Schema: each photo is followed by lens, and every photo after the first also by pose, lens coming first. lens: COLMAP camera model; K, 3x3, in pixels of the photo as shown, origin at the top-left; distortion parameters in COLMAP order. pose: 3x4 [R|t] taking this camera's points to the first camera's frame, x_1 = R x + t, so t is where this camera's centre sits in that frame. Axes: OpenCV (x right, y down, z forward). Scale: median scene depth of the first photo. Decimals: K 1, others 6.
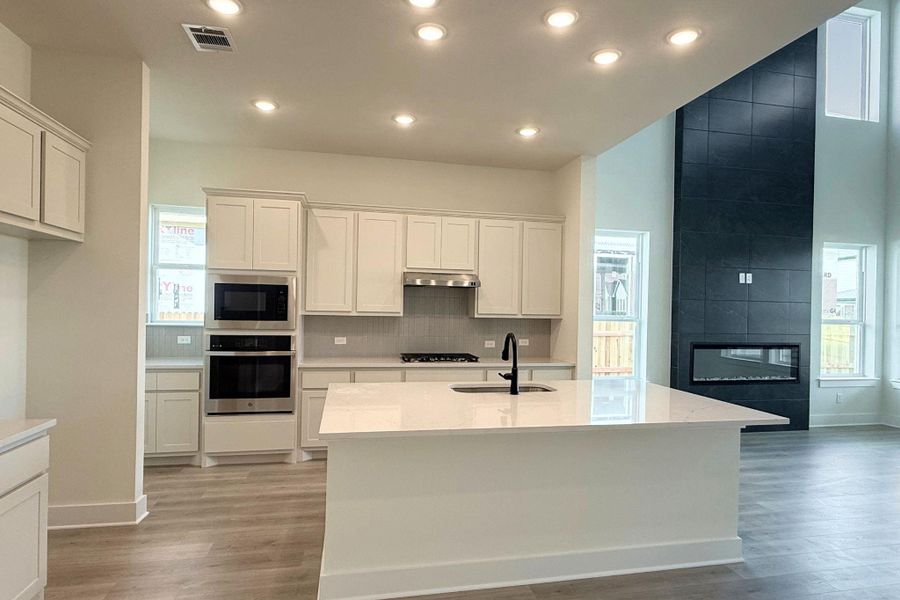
lens RADIAL K [[502.8, 0, 451.7], [0, 502.8, 307.2], [0, 0, 1]] dist [0.000313, -0.000279]
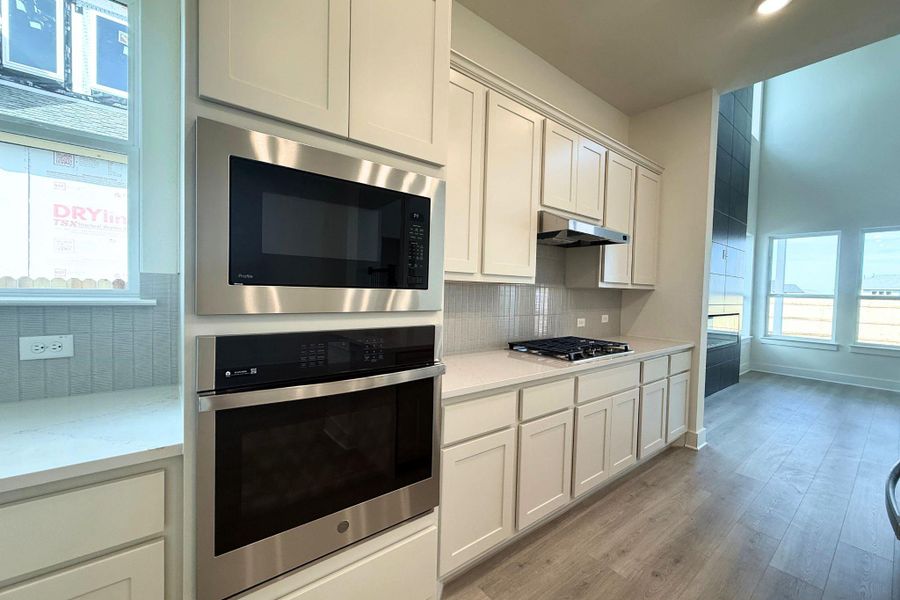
lens RADIAL K [[360.3, 0, 446.2], [0, 360.3, 302.2], [0, 0, 1]] dist [-0.000499, -0.000071]
pose [[0.899933, -0.010900, 0.435891, -0.384689], [-0.008950, 0.999015, 0.043460, 0.021696], [-0.435936, -0.043012, 0.898949, 0.649318]]
